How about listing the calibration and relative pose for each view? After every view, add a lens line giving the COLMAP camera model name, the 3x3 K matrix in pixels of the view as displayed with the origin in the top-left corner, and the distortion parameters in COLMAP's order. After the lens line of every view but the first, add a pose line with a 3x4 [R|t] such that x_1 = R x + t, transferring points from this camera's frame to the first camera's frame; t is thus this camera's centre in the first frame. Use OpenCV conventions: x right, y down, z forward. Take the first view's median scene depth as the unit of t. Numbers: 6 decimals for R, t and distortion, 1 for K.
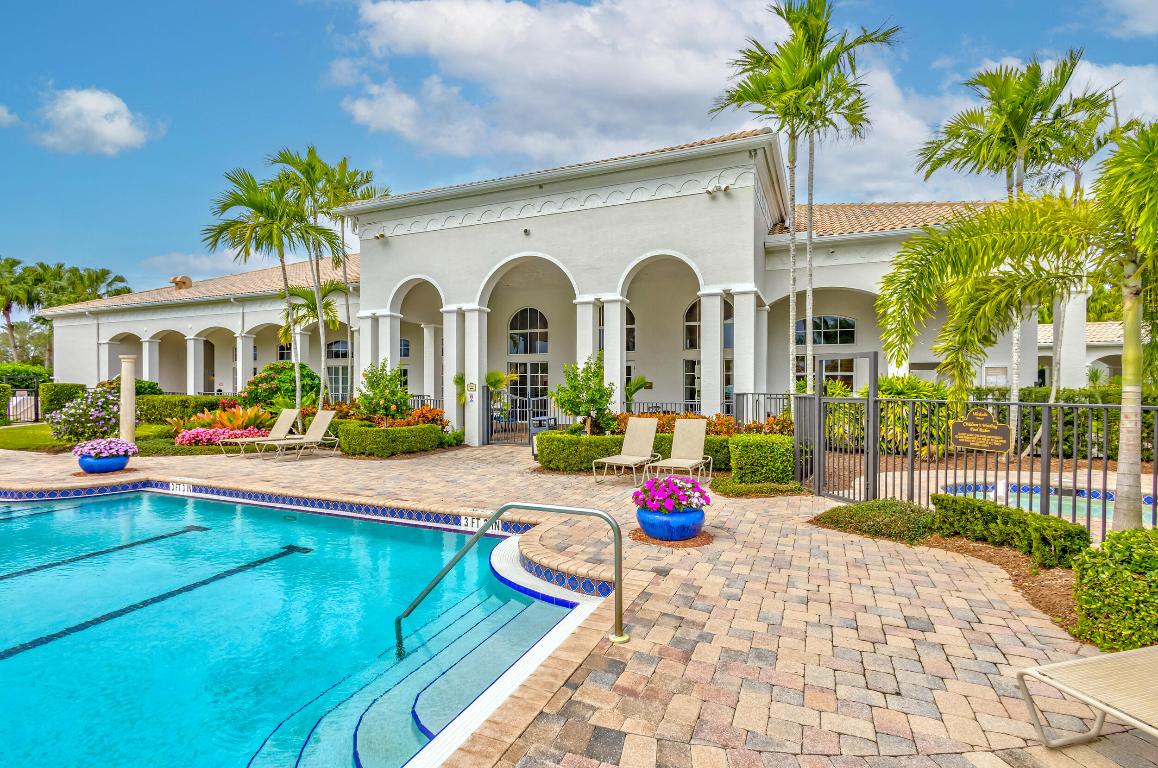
lens RADIAL K [[544.0, 0, 574.6], [0, 544.0, 384.6], [0, 0, 1]] dist [-0.002870, -0.000352]
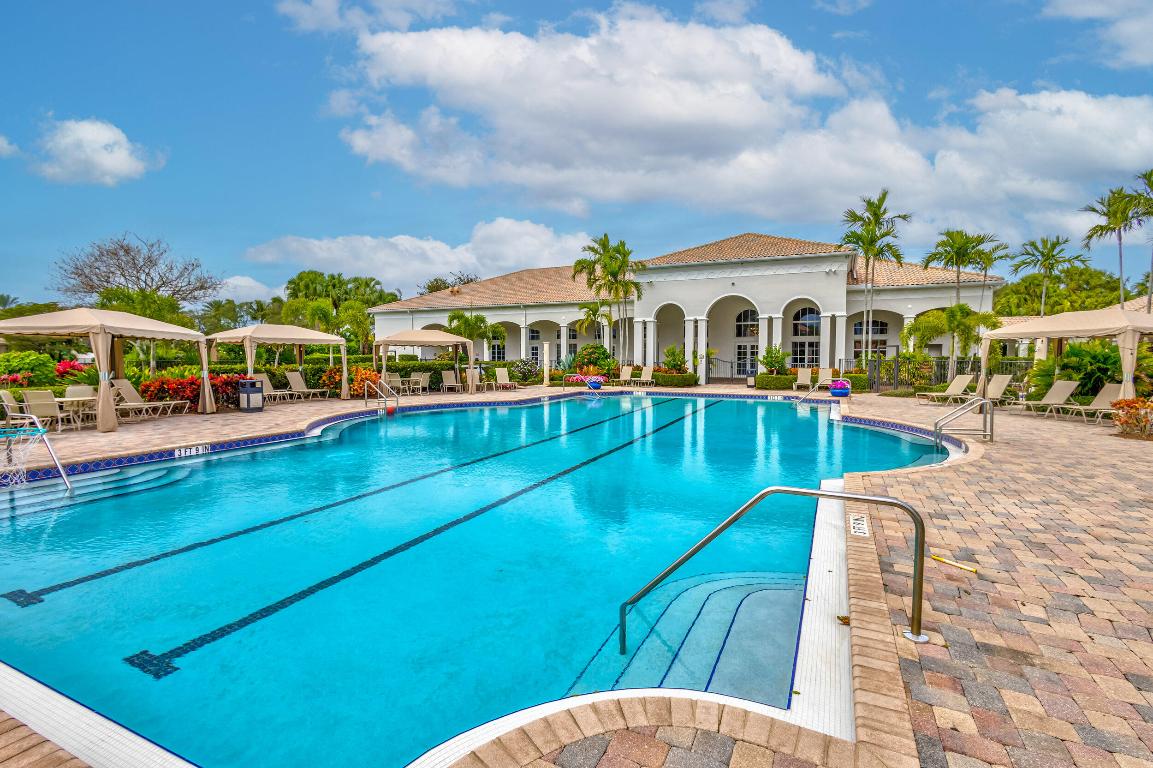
lens RADIAL K [[541.6, 0, 572.5], [0, 541.6, 386.7], [0, 0, 1]] dist [-0.002870, -0.000352]
pose [[0.999573, 0.000003, -0.029231, -0.661766], [0.001708, 0.998286, 0.058495, -0.001895], [0.029181, -0.058519, 0.997860, -1.173314]]
